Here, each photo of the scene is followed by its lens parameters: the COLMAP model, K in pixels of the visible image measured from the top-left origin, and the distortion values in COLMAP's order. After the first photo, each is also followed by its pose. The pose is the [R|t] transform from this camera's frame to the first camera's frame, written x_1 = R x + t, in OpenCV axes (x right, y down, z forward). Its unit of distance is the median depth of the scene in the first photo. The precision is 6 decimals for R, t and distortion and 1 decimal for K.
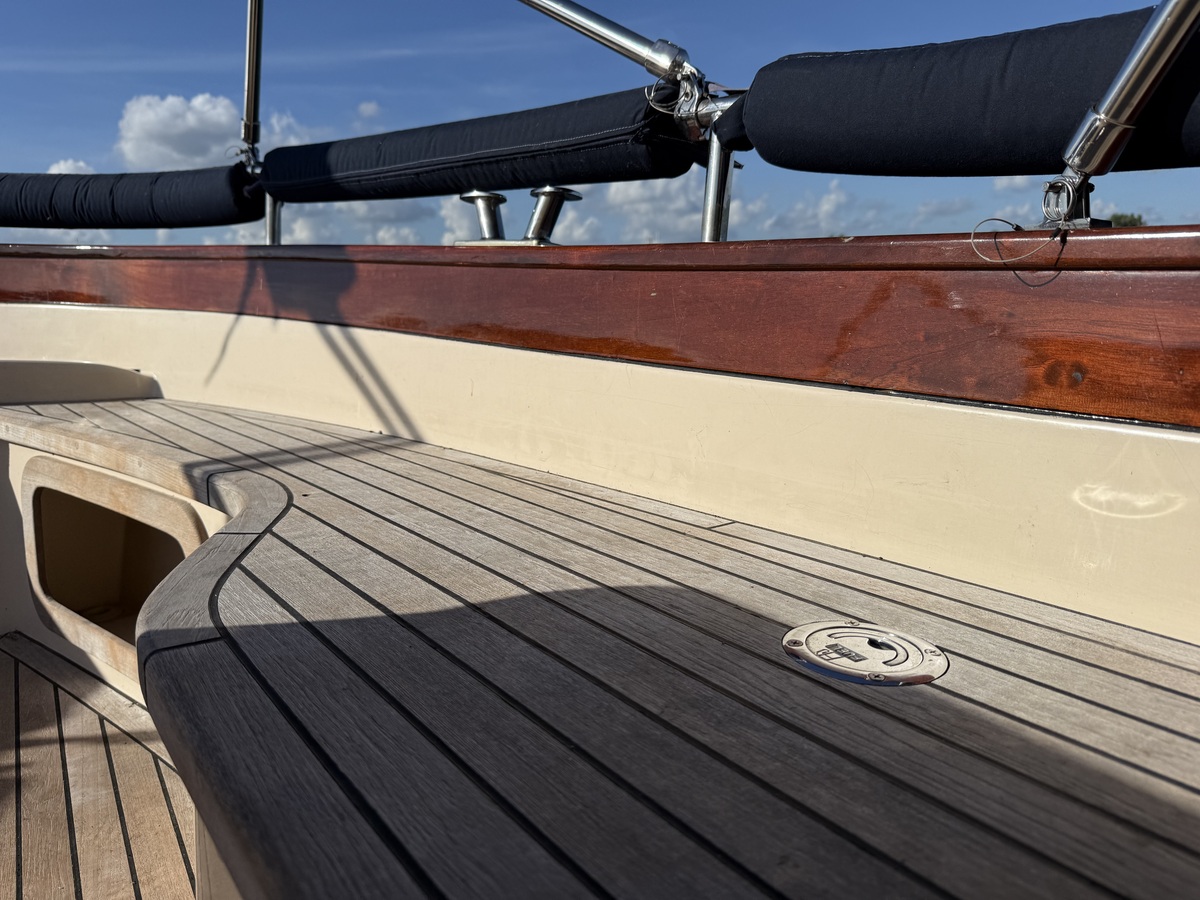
lens RADIAL K [[861.1, 0, 596.2], [0, 861.1, 454.1], [0, 0, 1]] dist [0.038925, -0.038041]
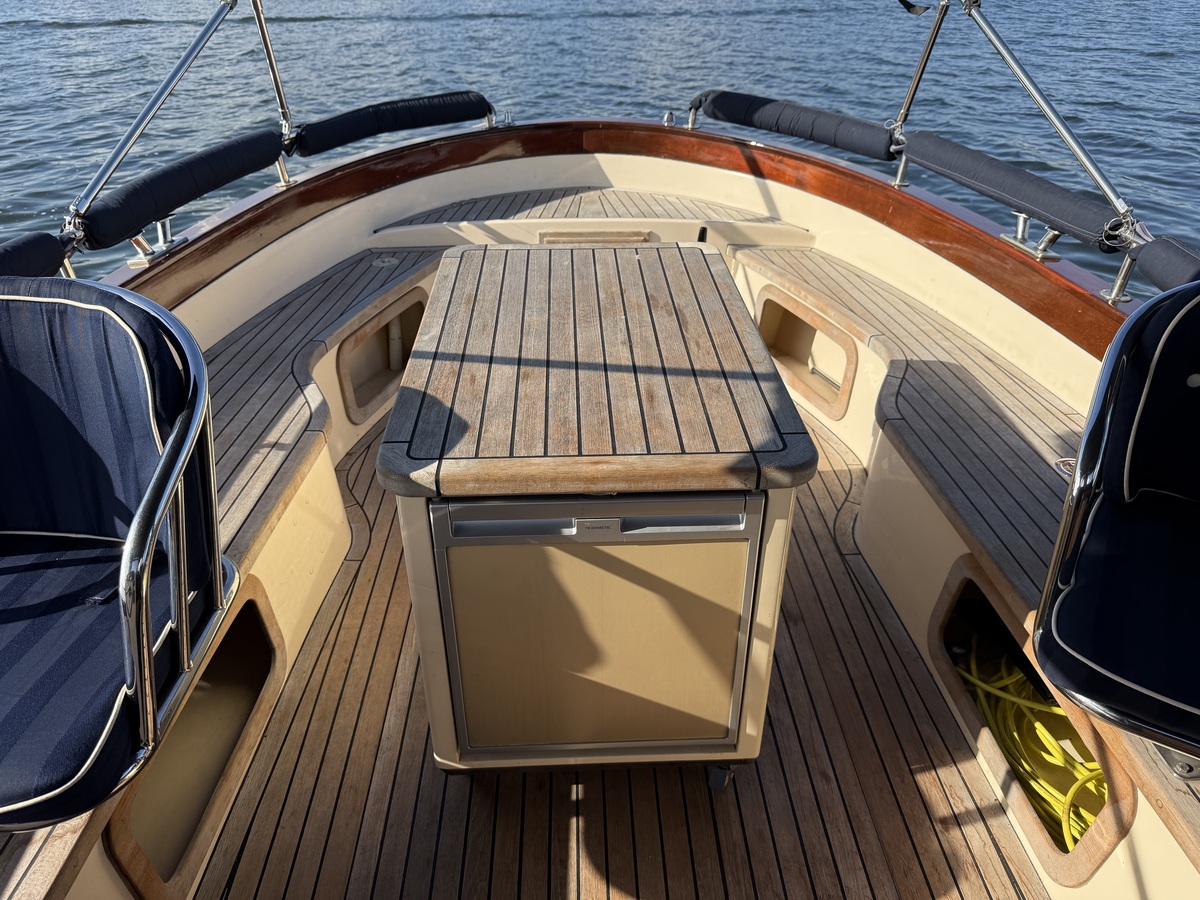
lens RADIAL K [[861.1, 0, 591.8], [0, 861.1, 452.3], [0, 0, 1]] dist [0.038925, -0.038041]
pose [[0.852192, 0.291233, -0.434687, 0.071747], [-0.124895, 0.919986, 0.371521, -0.546617], [0.508105, -0.262317, 0.820377, -1.753340]]
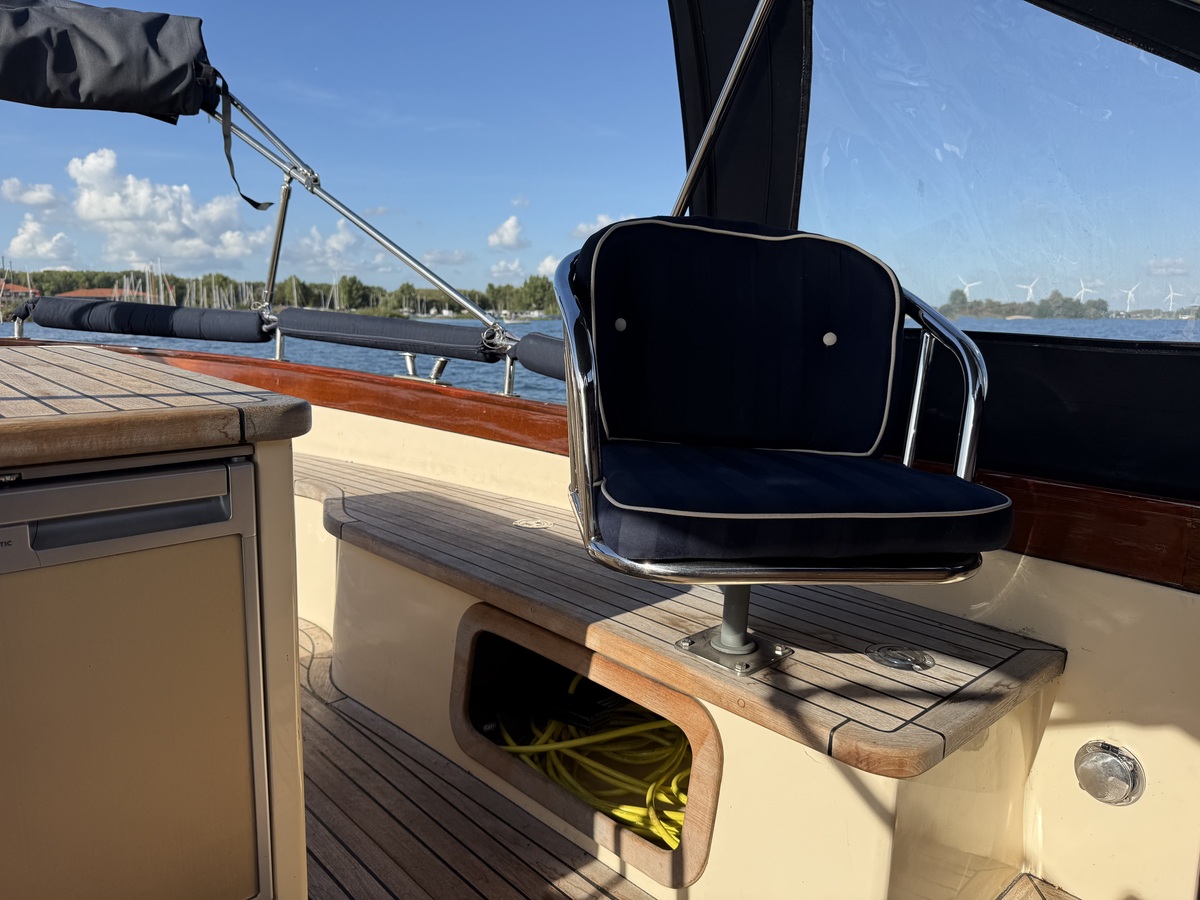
lens RADIAL K [[861.1, 0, 593.3], [0, 861.1, 446.6], [0, 0, 1]] dist [0.038925, -0.038041]
pose [[0.985985, 0.017615, 0.165904, -0.039052], [-0.011171, 0.999149, -0.039695, 0.018917], [-0.166462, 0.037286, 0.985343, -1.582120]]
